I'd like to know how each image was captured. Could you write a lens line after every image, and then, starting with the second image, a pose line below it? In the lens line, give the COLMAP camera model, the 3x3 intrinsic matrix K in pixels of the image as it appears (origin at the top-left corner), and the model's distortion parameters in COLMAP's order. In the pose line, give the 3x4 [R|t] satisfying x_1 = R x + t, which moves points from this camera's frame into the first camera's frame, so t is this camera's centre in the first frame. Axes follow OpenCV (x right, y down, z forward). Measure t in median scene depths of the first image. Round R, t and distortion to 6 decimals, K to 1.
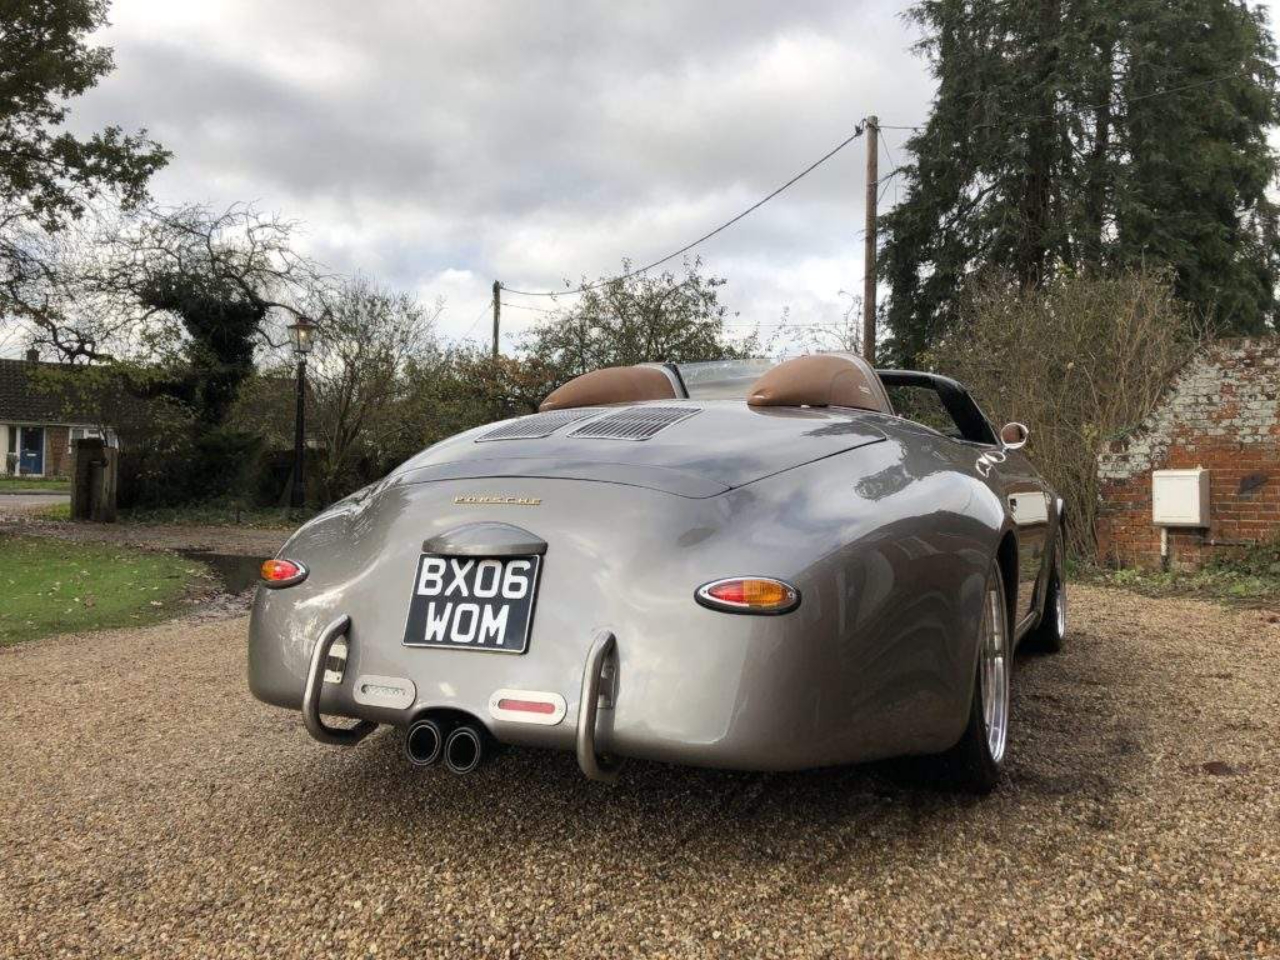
lens RADIAL K [[1043.1, 0, 634.3], [0, 1043.1, 474.6], [0, 0, 1]] dist [0.034237, -0.048443]
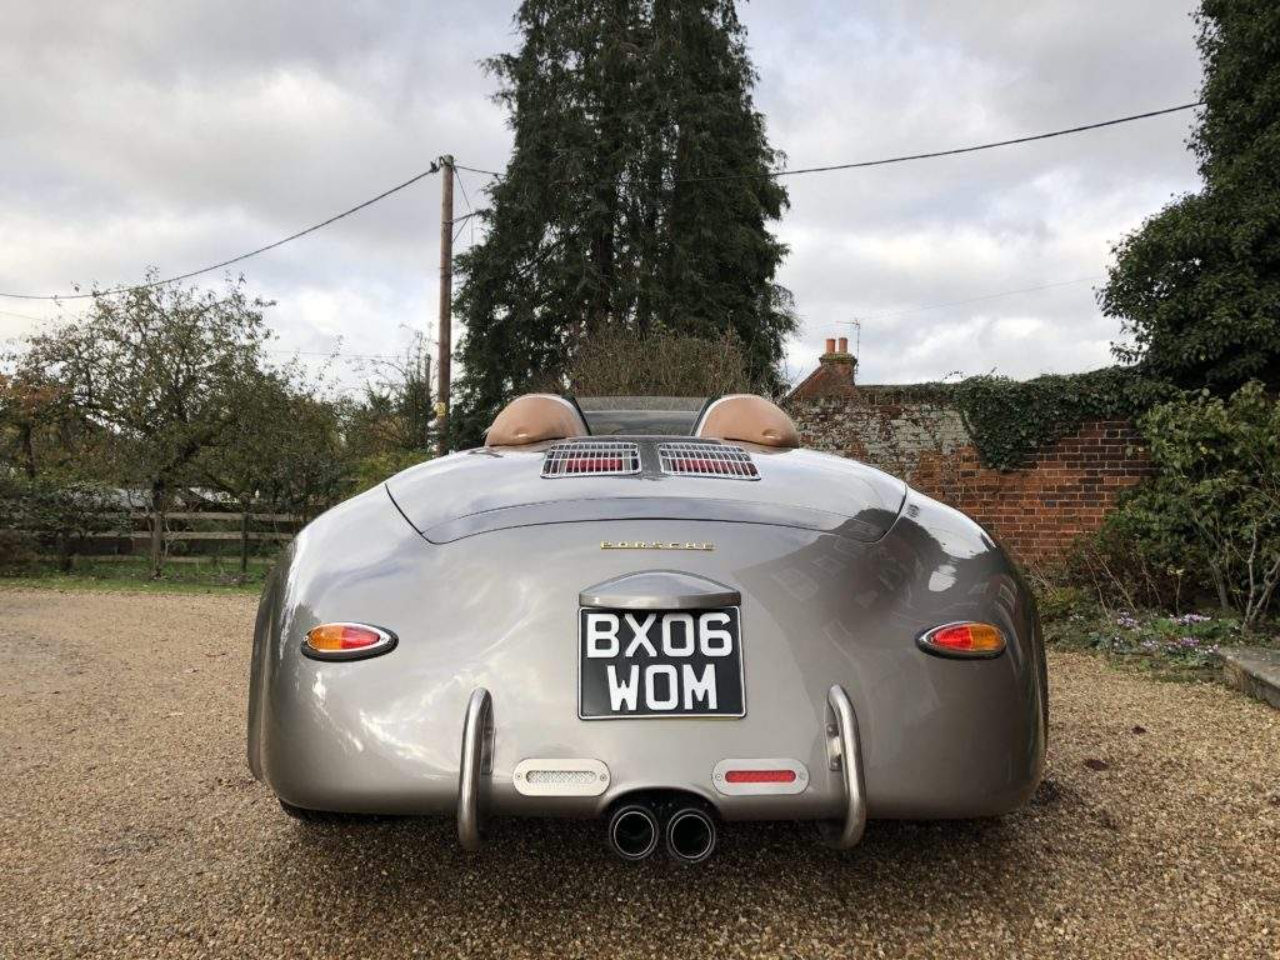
lens RADIAL K [[1043.1, 0, 643.1], [0, 1043.1, 479.2], [0, 0, 1]] dist [0.034237, -0.048443]
pose [[0.887158, 0.017657, 0.461128, -0.131334], [-0.004251, 0.999538, -0.030096, -0.001134], [-0.461446, 0.024740, 0.886823, 0.052480]]
